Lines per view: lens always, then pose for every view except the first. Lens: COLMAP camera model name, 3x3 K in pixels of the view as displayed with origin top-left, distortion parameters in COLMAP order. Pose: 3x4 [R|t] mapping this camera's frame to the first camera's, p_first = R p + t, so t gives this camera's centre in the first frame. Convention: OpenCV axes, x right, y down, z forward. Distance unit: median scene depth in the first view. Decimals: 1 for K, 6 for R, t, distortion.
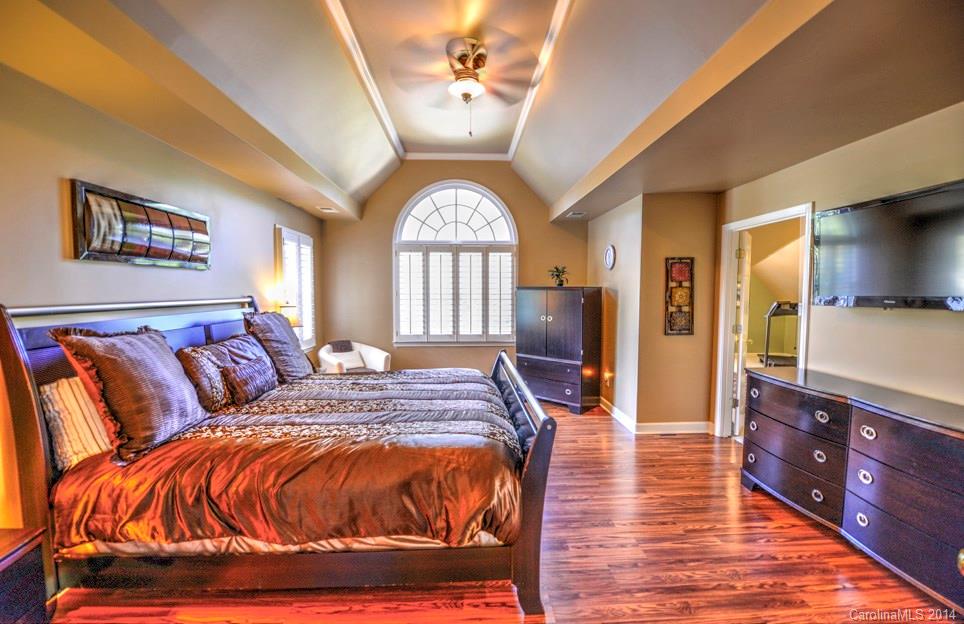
lens RADIAL K [[394.2, 0, 482.0], [0, 394.2, 312.0], [0, 0, 1]] dist [0.000355, 0.000014]
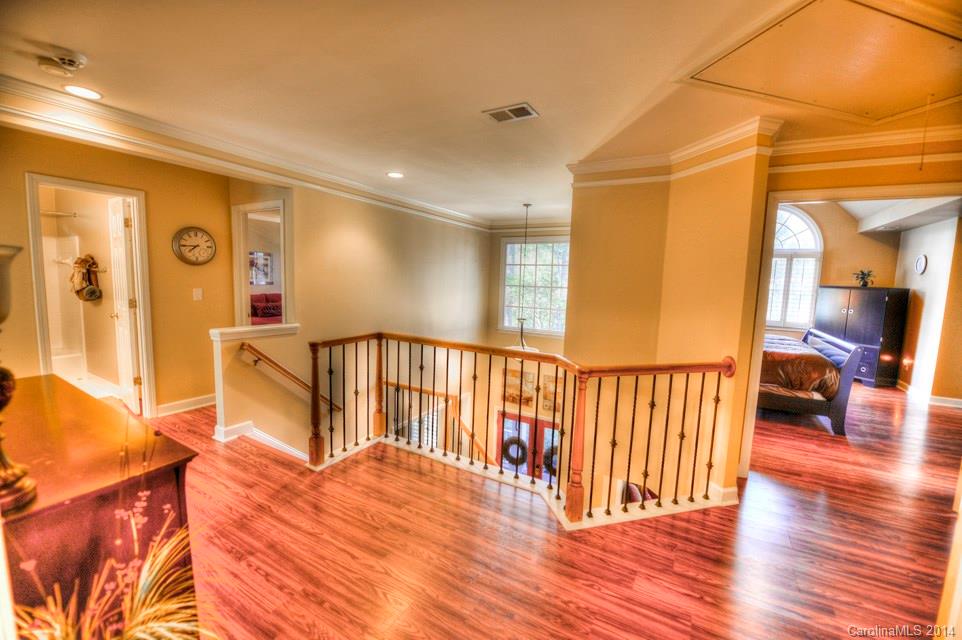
lens RADIAL K [[388.8, 0, 483.4], [0, 388.8, 317.0], [0, 0, 1]] dist [-0.013155, -0.003850]
pose [[0.841853, 0.085375, -0.532912, -0.165091], [-0.070067, 0.996341, 0.048933, 0.056508], [0.535140, -0.003855, 0.844755, -0.671125]]
